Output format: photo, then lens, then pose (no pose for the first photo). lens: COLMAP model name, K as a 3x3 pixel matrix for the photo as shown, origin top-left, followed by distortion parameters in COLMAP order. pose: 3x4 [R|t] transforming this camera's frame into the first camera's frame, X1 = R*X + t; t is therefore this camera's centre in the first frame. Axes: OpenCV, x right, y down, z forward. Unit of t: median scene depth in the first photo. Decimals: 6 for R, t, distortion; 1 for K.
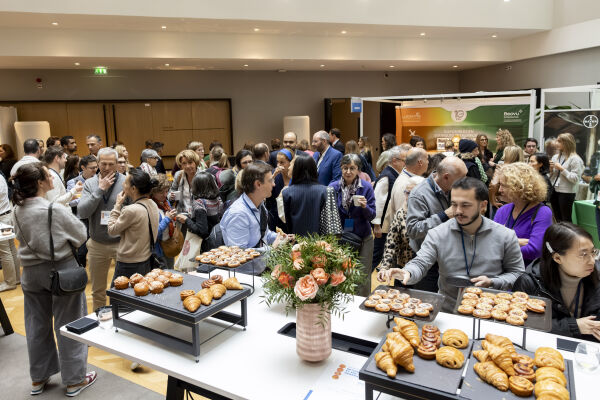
lens RADIAL K [[421.6, 0, 300.0], [0, 421.6, 200.0], [0, 0, 1]] dist [-0.001798, -0.002048]
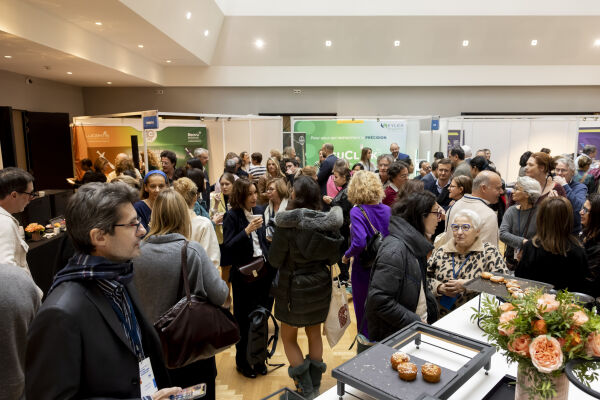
lens RADIAL K [[421.6, 0, 300.0], [0, 421.6, 200.0], [0, 0, 1]] dist [-0.001798, -0.002048]
pose [[0.279478, -0.132781, 0.950926, -0.476279], [0.170841, 0.981465, 0.086835, -0.084738], [-0.944831, 0.138189, 0.296983, 0.429824]]
